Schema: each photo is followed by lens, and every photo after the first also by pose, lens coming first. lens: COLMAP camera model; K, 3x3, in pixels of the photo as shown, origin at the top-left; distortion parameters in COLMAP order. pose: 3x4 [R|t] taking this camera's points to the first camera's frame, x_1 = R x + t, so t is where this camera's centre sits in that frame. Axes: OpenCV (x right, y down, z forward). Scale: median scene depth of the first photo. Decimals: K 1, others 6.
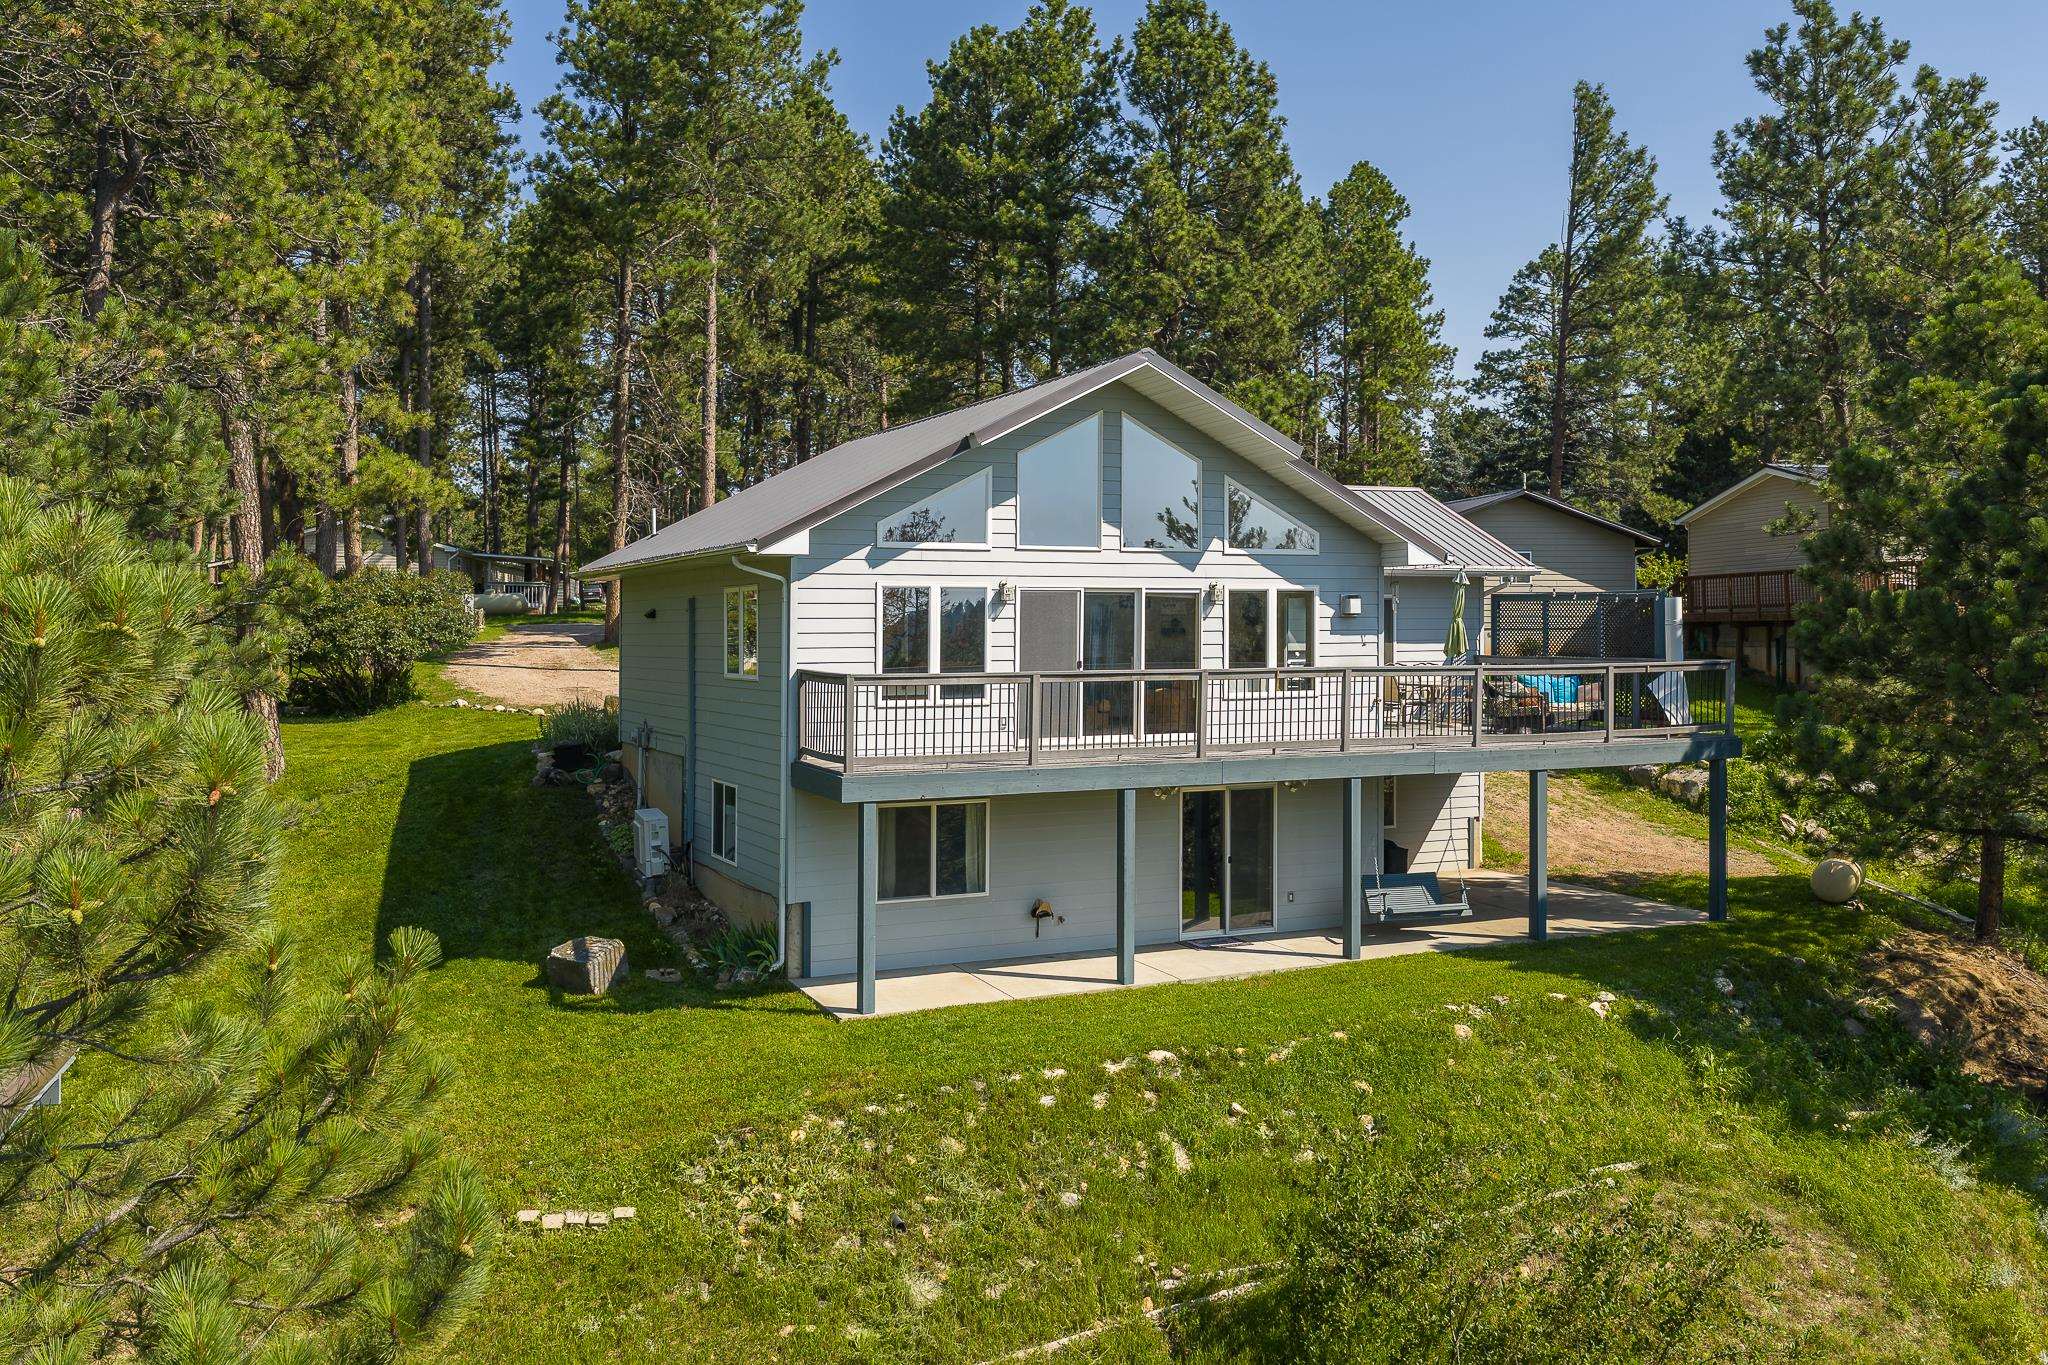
lens RADIAL K [[1673.6, 0, 1028.4], [0, 1673.6, 678.9], [0, 0, 1]] dist [-0.004255, 0.003317]
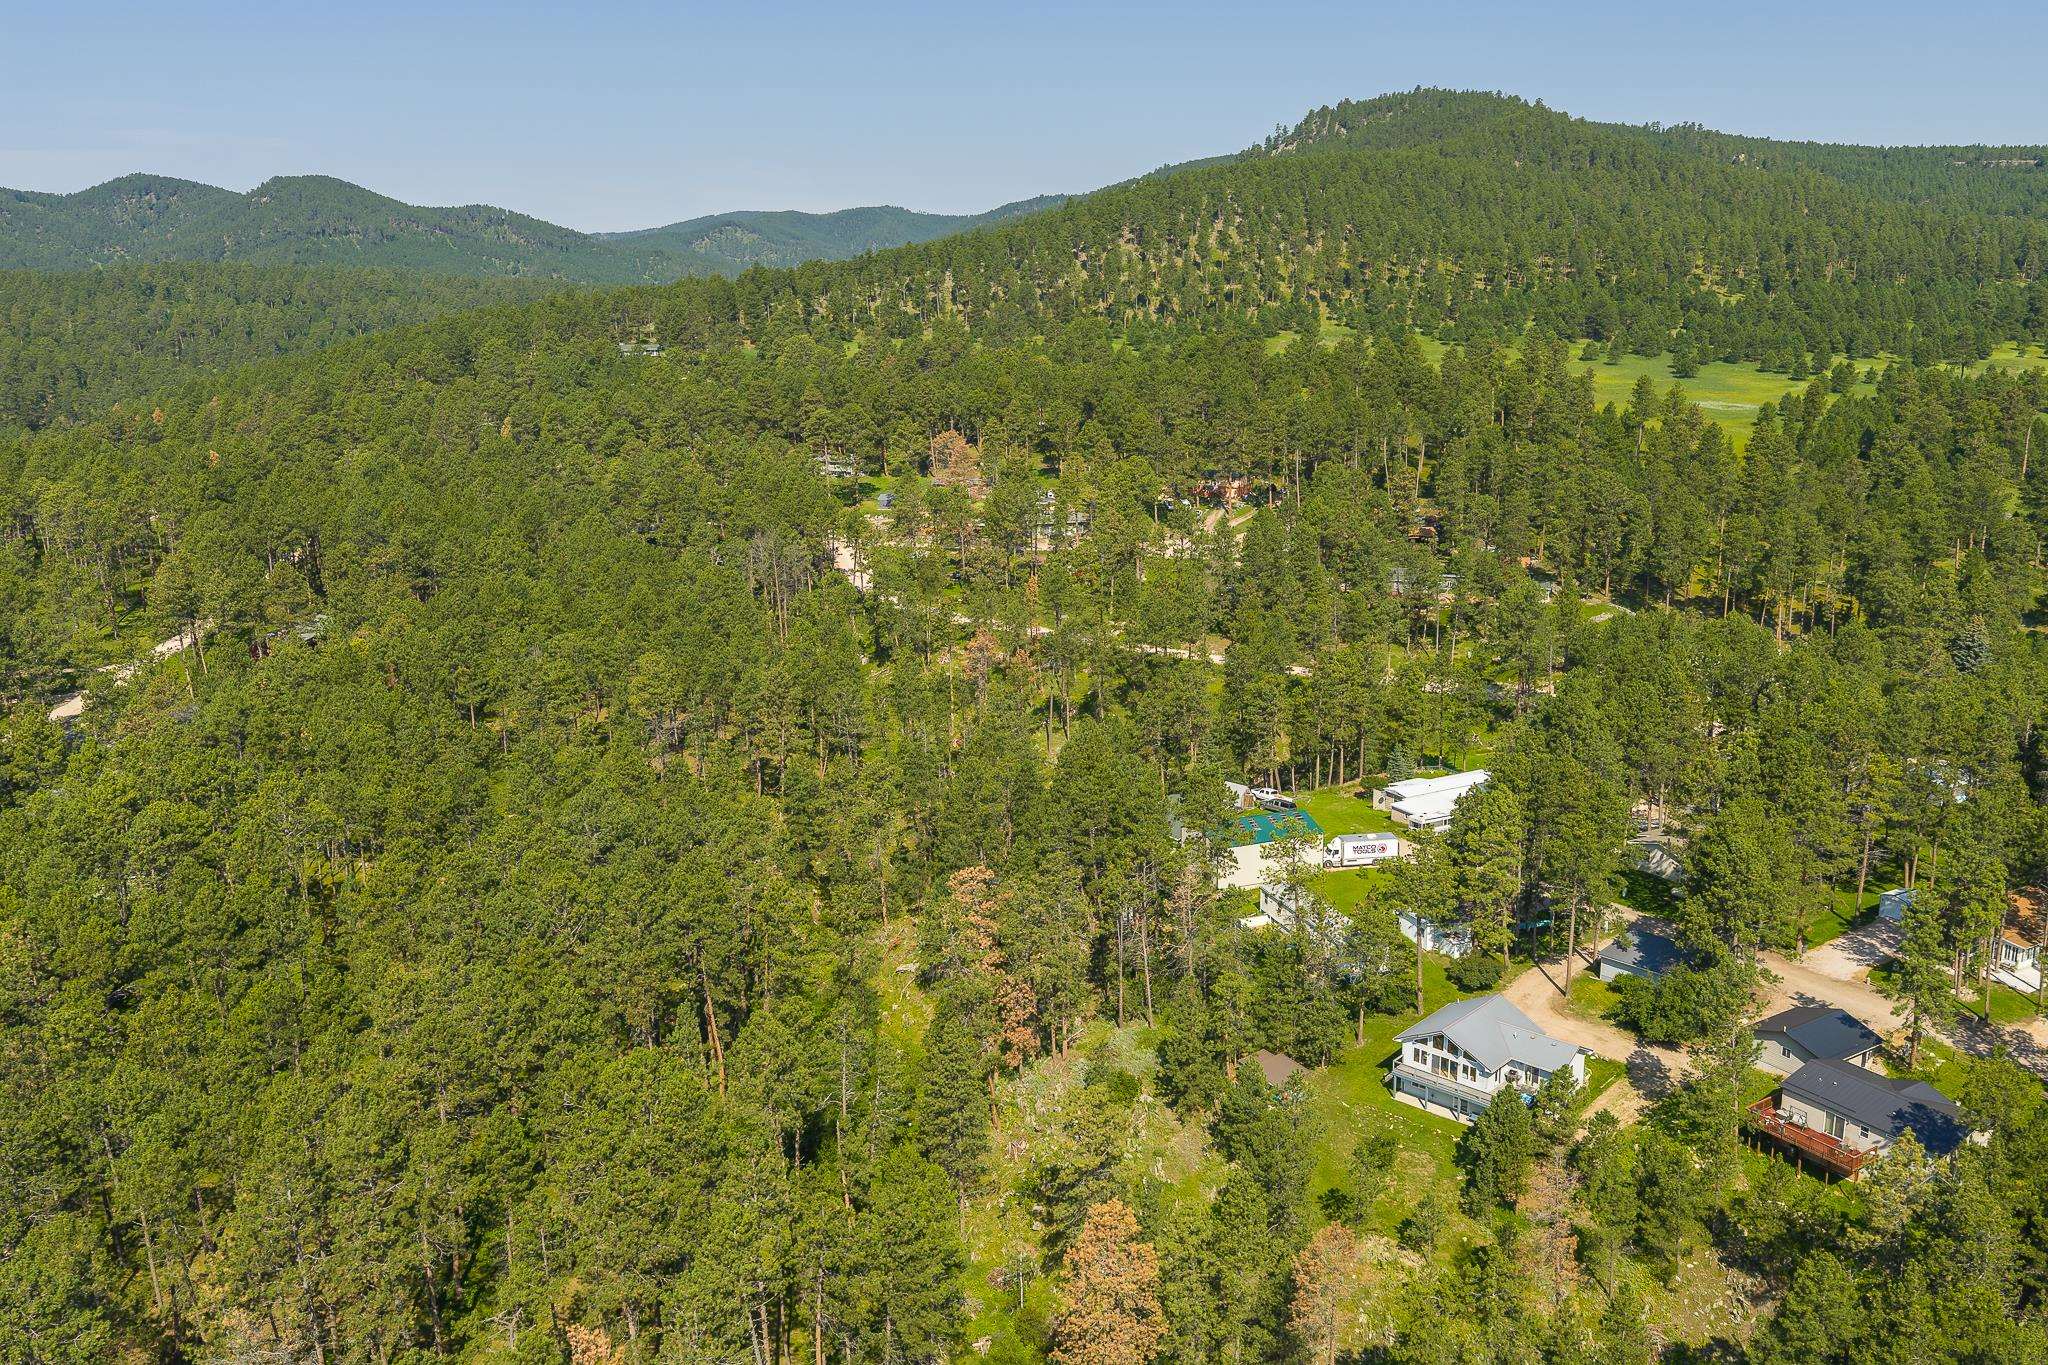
lens RADIAL K [[1673.6, 0, 1026.7], [0, 1673.6, 685.1], [0, 0, 1]] dist [-0.004255, 0.003317]
pose [[0.351163, 0.215765, -0.911114, 5.847872], [0.013126, 0.971856, 0.235209, -3.456994], [0.936222, -0.094556, 0.338448, -3.050298]]
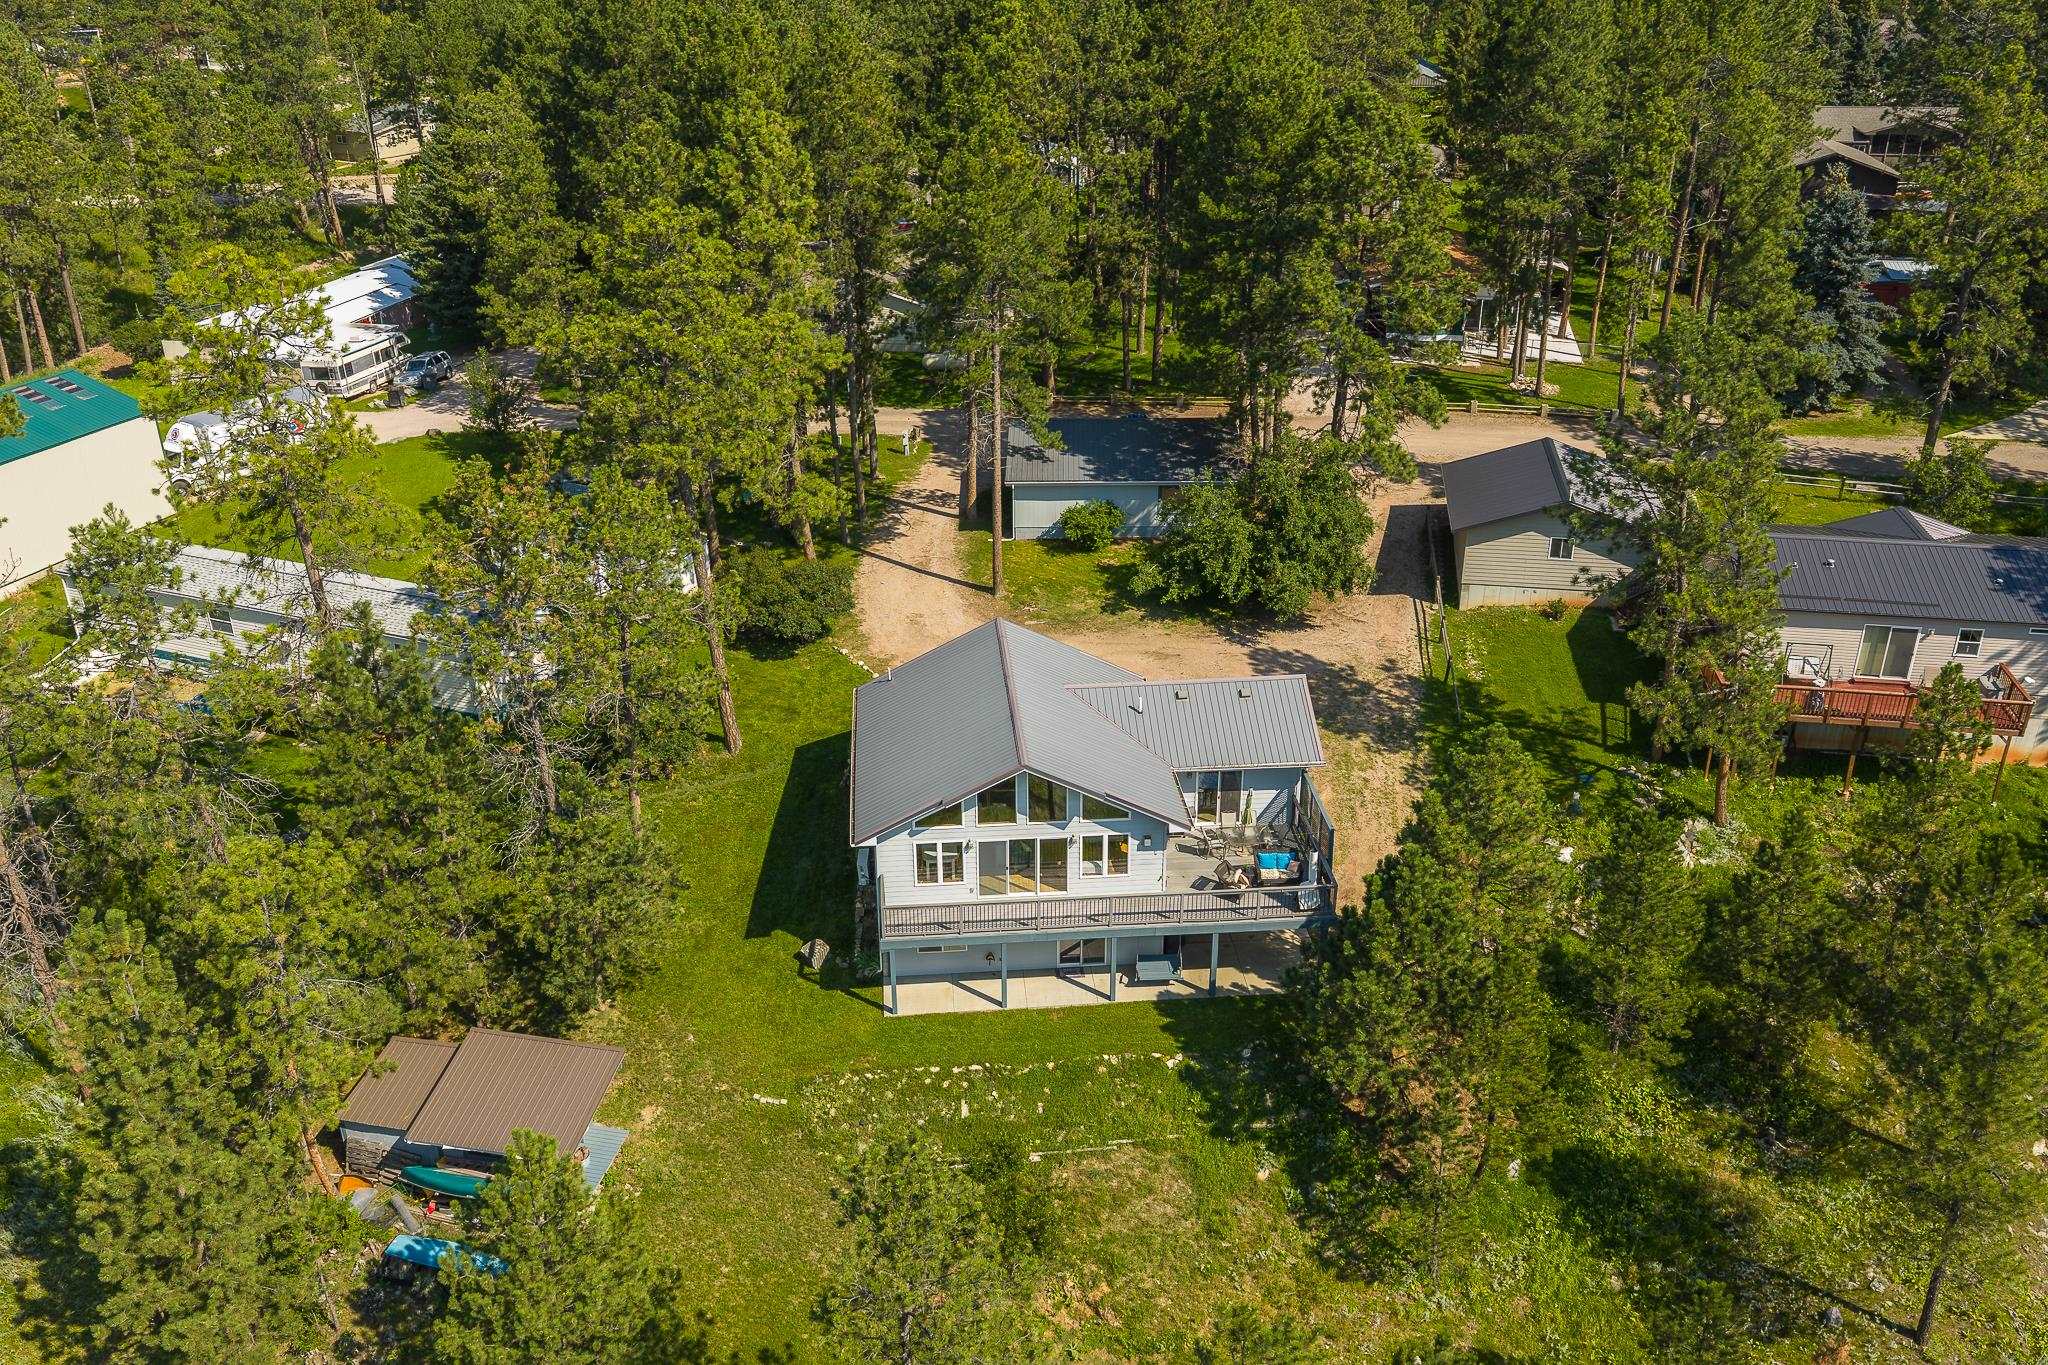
lens RADIAL K [[1673.6, 0, 1029.4], [0, 1673.6, 692.4], [0, 0, 1]] dist [-0.004255, 0.003317]
pose [[0.929053, 0.154911, -0.335950, 0.849344], [0.007326, 0.900224, 0.435366, -1.312130], [0.369874, -0.406939, 0.835221, -0.877125]]
